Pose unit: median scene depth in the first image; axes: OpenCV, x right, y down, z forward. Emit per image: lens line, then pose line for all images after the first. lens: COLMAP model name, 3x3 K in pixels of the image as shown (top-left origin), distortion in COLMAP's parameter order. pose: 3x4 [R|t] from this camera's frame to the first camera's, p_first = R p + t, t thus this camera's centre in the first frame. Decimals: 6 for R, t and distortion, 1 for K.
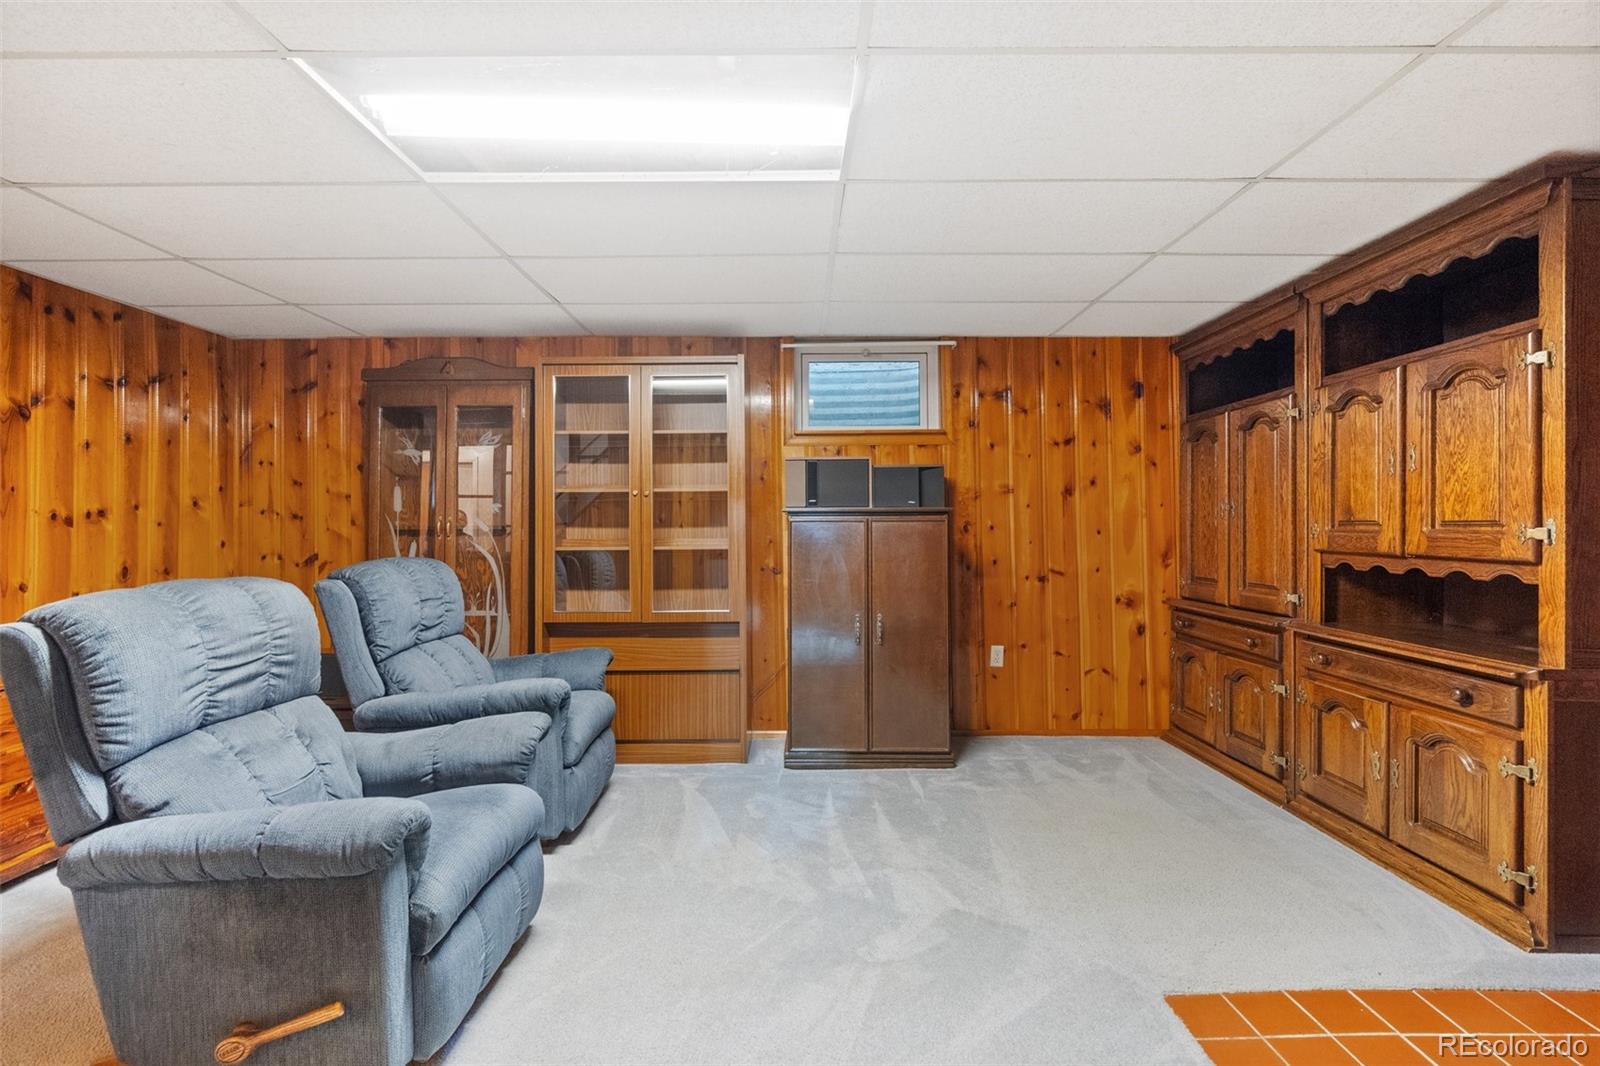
lens RADIAL K [[751.1, 0, 803.4], [0, 751.1, 519.0], [0, 0, 1]] dist [-0.000999, 0.000785]
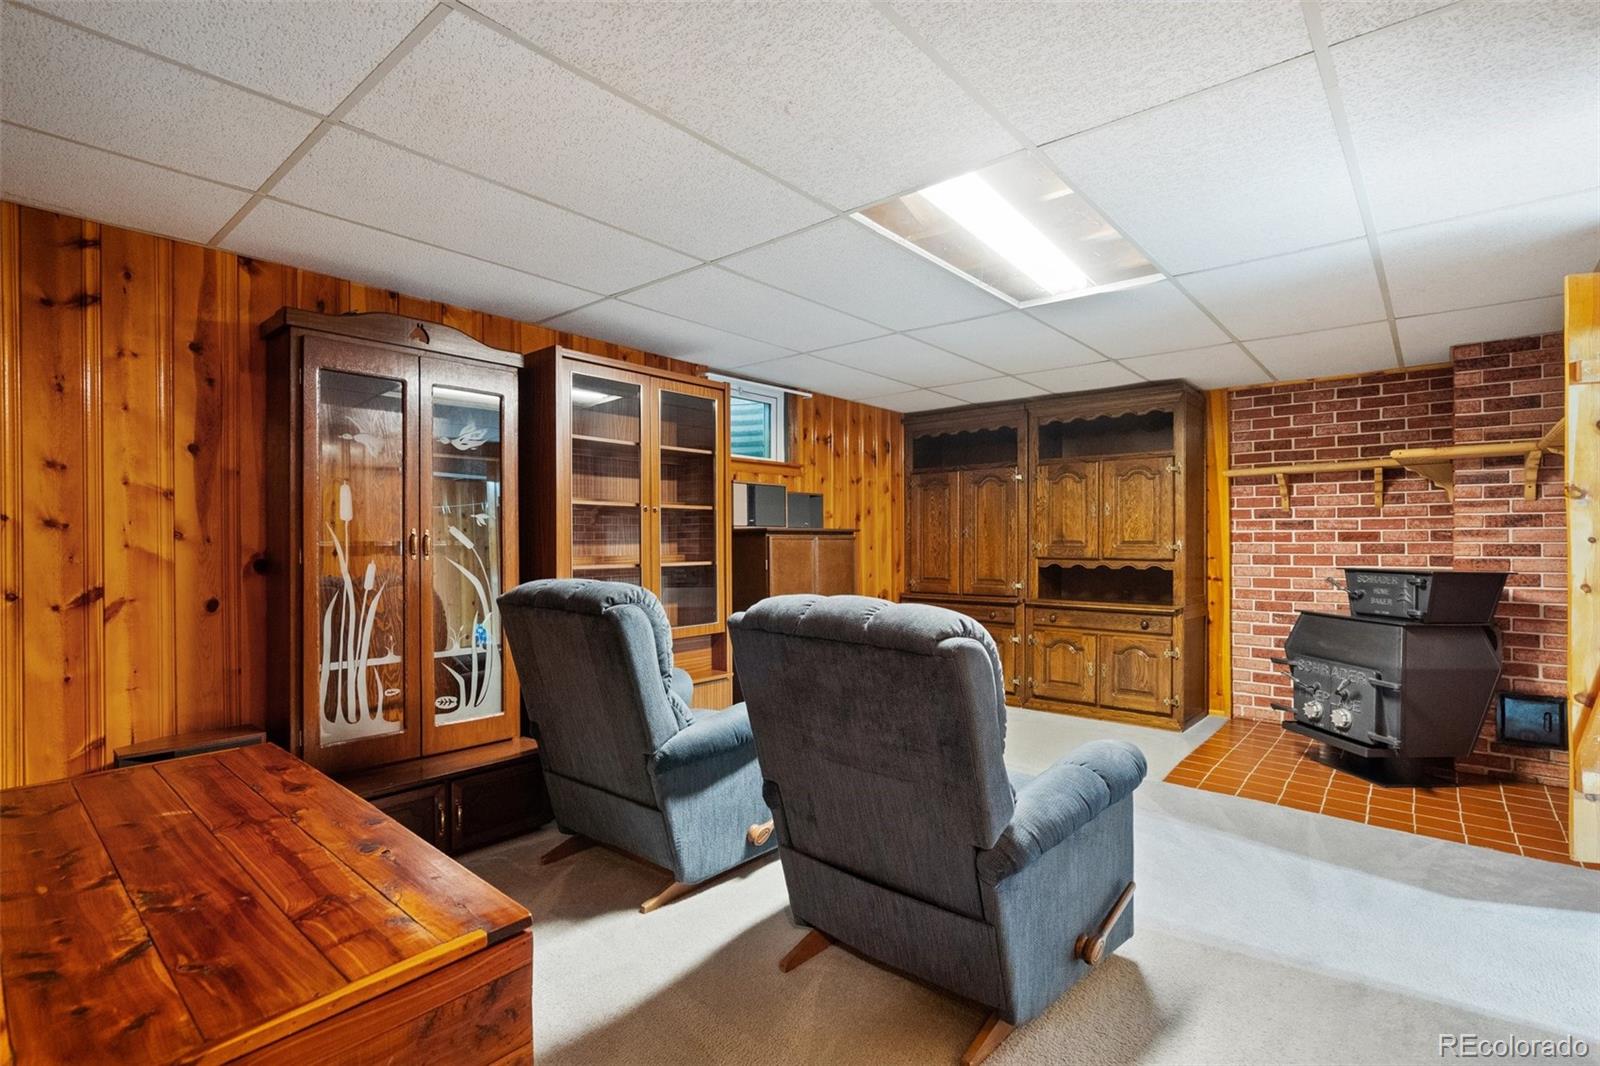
lens RADIAL K [[751.1, 0, 807.0], [0, 751.1, 545.8], [0, 0, 1]] dist [-0.000999, 0.000785]
pose [[0.652558, -0.000374, 0.757738, -0.907528], [-0.008937, 0.999927, 0.008191, 0.004588], [-0.757686, -0.012117, 0.652507, 0.237415]]
